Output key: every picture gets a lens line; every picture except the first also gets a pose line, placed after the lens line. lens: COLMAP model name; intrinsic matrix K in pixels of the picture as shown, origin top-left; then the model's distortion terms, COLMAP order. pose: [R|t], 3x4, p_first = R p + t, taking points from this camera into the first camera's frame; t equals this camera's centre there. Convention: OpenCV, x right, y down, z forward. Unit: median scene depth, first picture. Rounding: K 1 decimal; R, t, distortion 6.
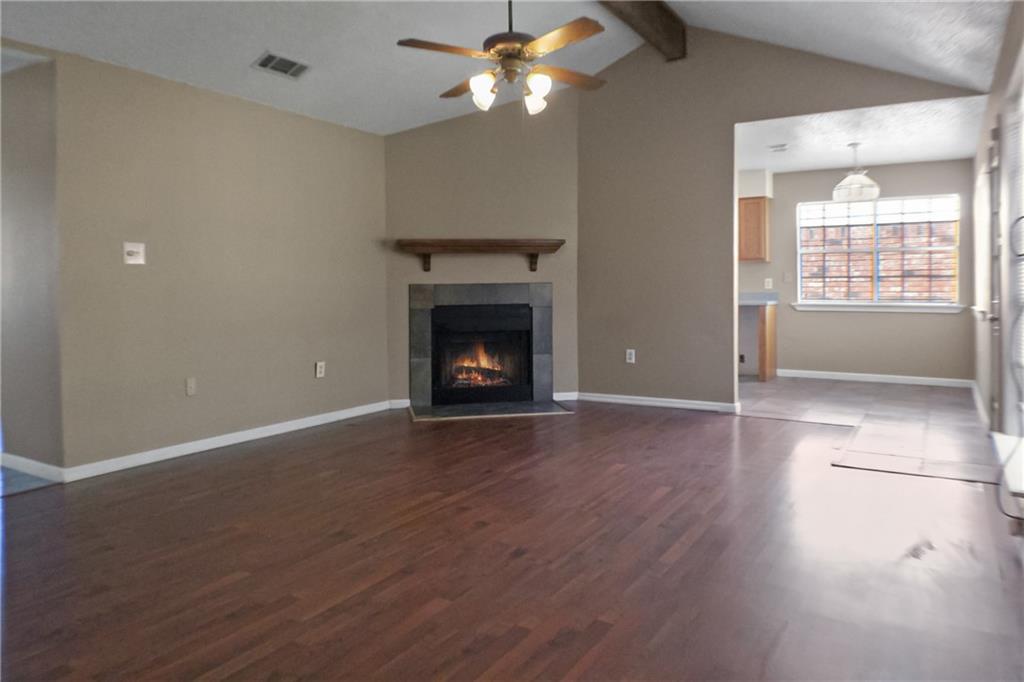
lens RADIAL K [[690.5, 0, 516.9], [0, 690.5, 296.4], [0, 0, 1]] dist [0.001158, -0.001441]
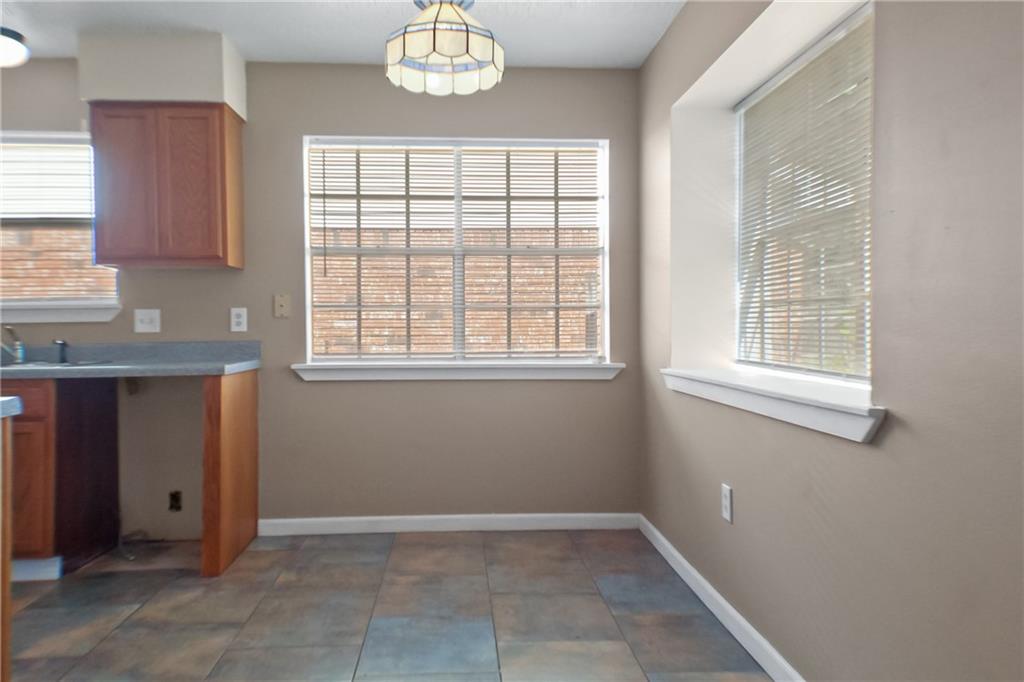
lens RADIAL K [[742.2, 0, 515.4], [0, 742.2, 335.4], [0, 0, 1]] dist [0.050561, 0.000153]
pose [[0.806218, -0.006085, 0.591587, 0.296928], [0.008663, 0.999961, -0.001521, -0.008400], [-0.591554, 0.006351, 0.806240, 0.683696]]
